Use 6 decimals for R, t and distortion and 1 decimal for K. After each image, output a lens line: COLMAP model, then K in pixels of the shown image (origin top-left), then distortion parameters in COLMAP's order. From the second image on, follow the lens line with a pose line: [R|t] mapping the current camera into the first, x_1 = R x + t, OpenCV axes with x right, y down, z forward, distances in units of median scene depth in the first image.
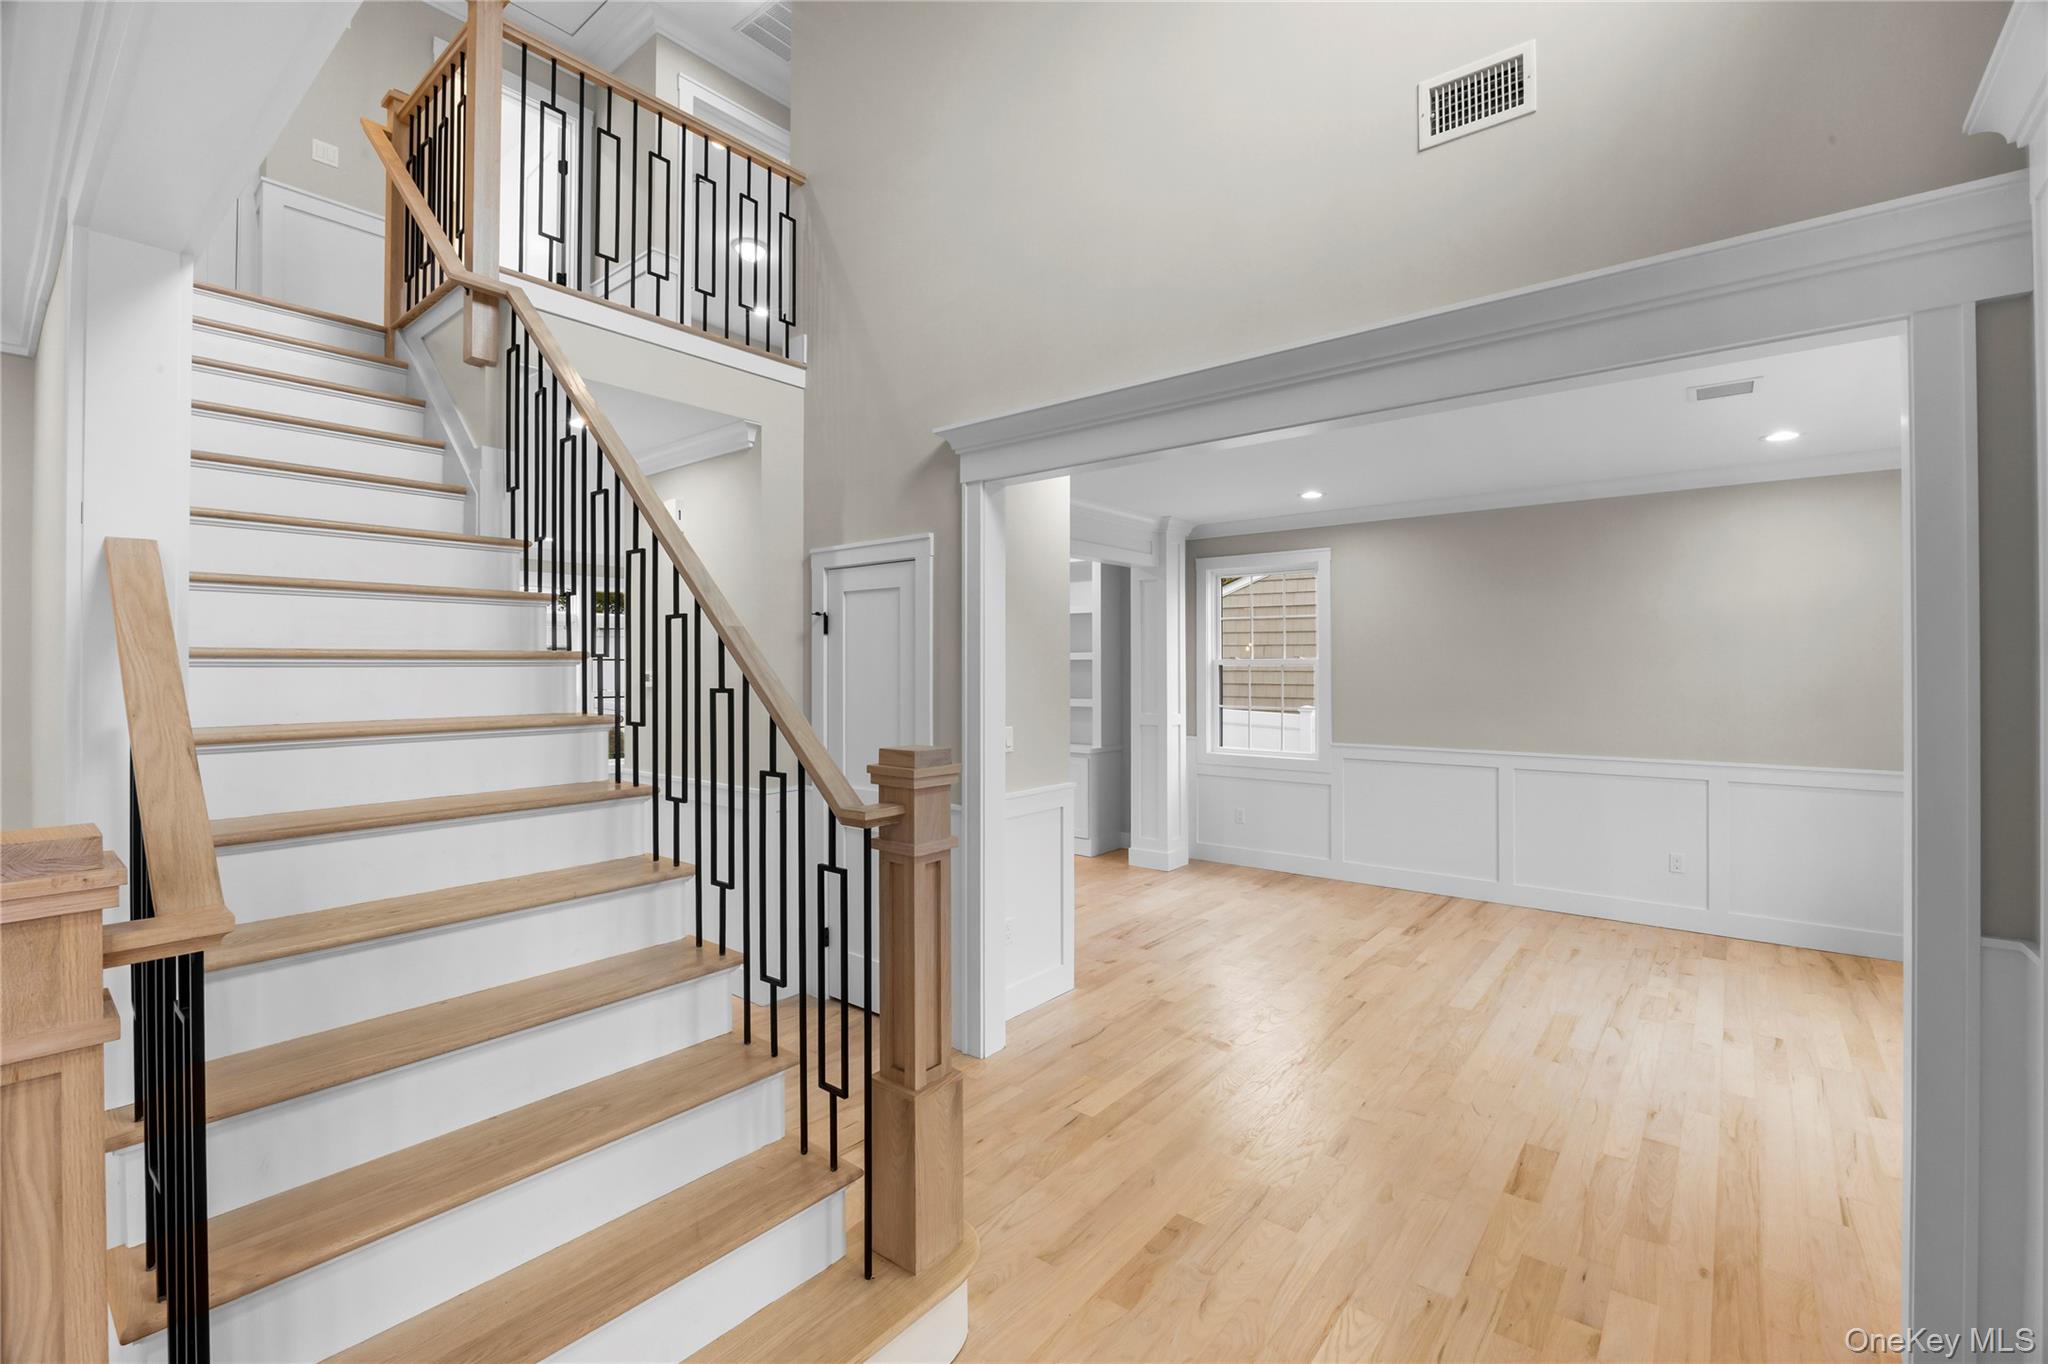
lens RADIAL K [[880.9, 0, 1027.8], [0, 880.9, 666.2], [0, 0, 1]] dist [-0.011222, 0.000408]
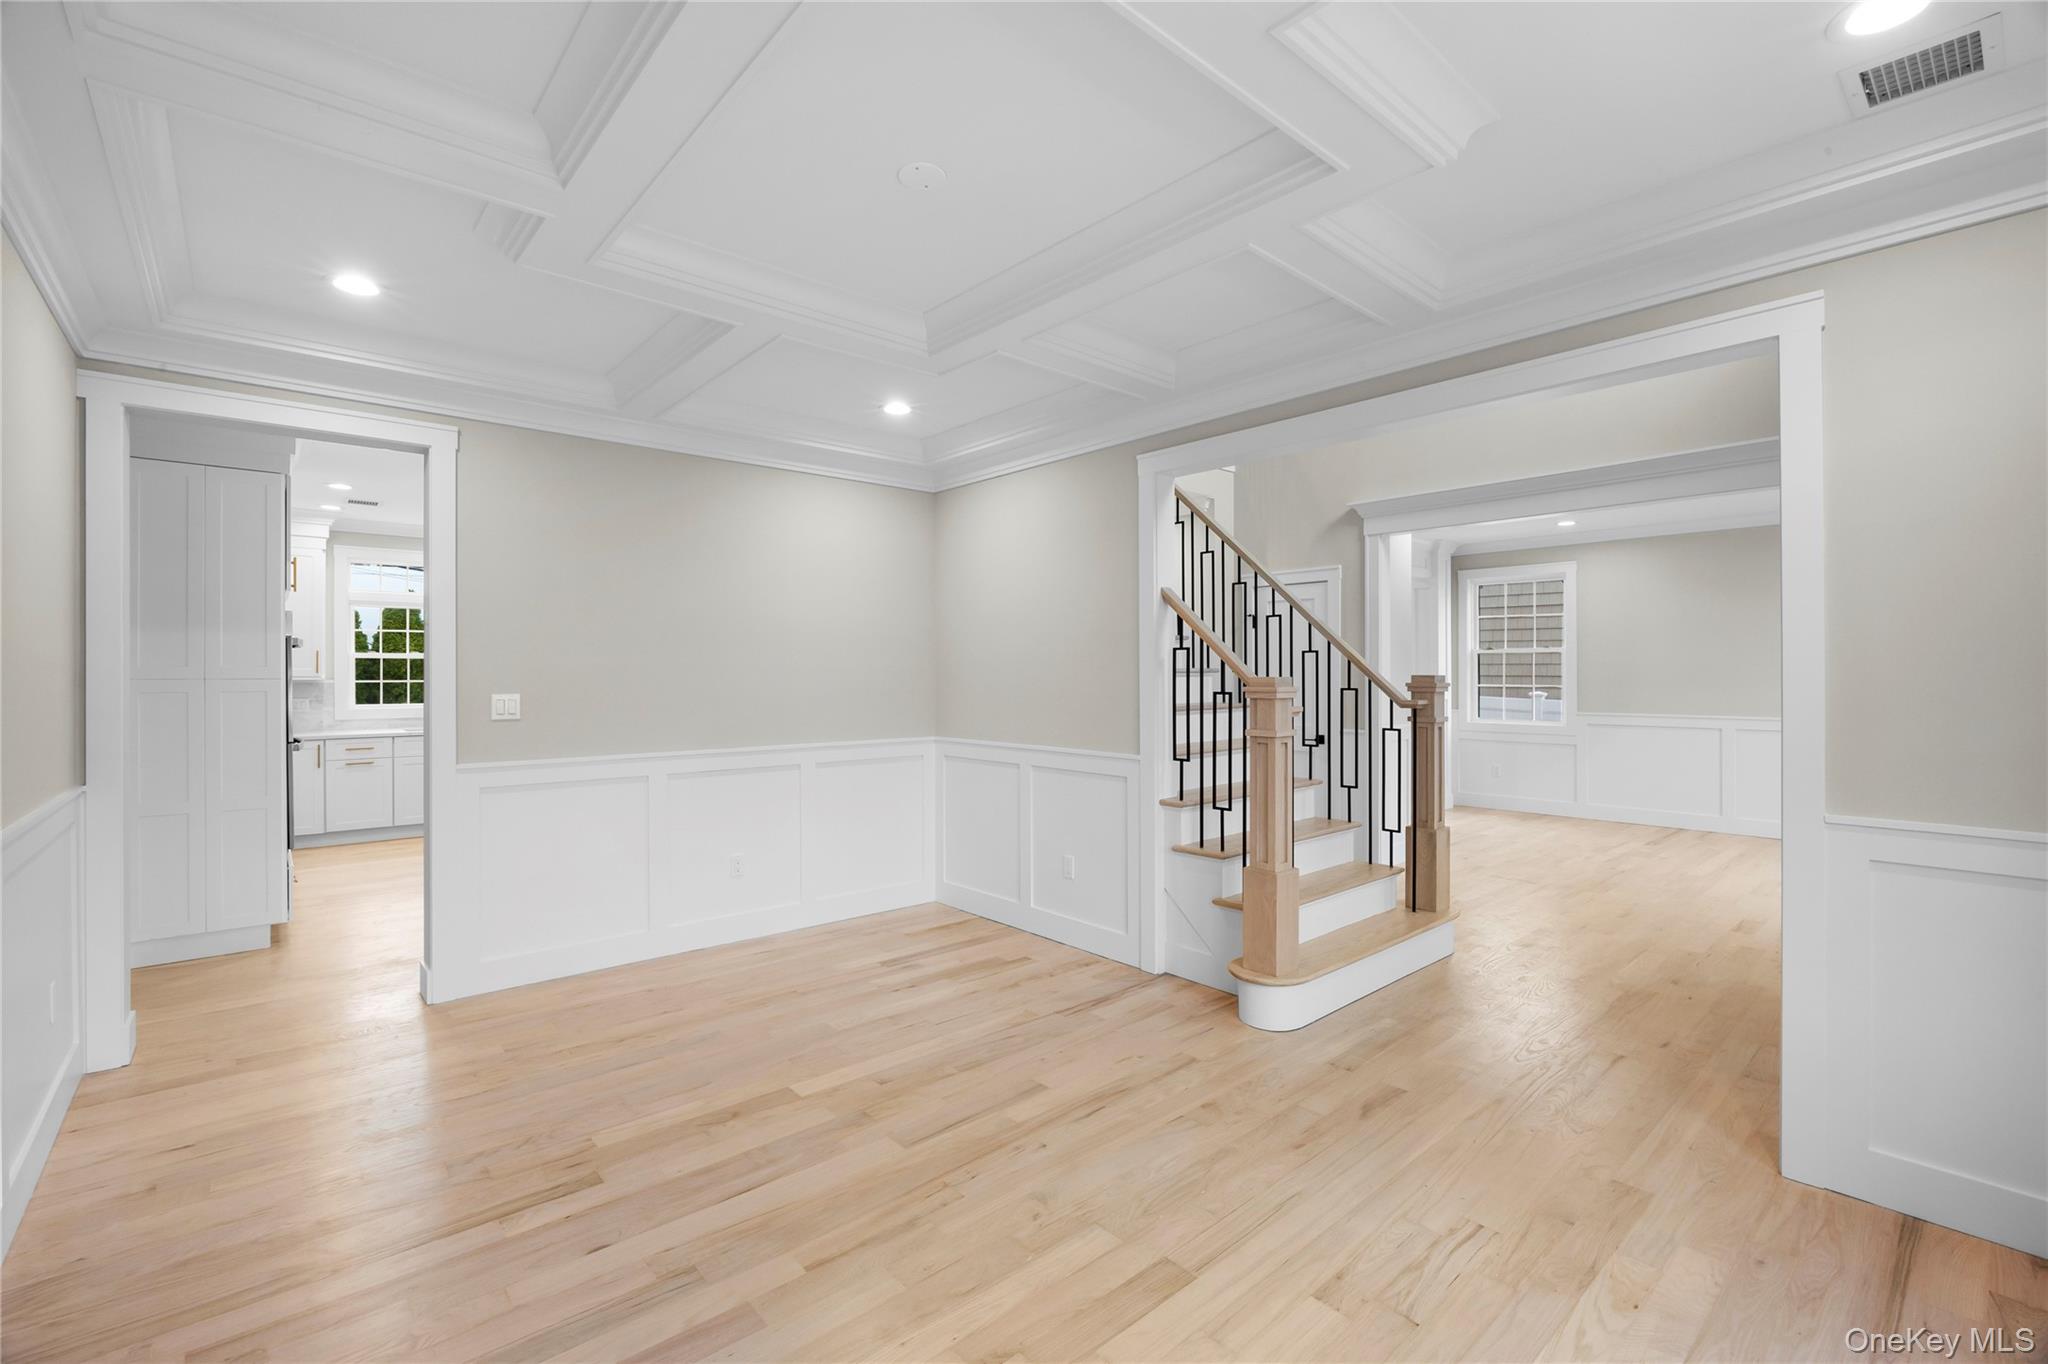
lens RADIAL K [[894.3, 0, 1024.9], [0, 894.3, 675.3], [0, 0, 1]] dist [-0.016337, 0.000406]
pose [[0.985738, -0.001583, -0.168277, -0.339063], [0.002065, 0.999994, 0.002686, 0.039507], [0.168272, -0.002996, 0.985736, -0.607942]]
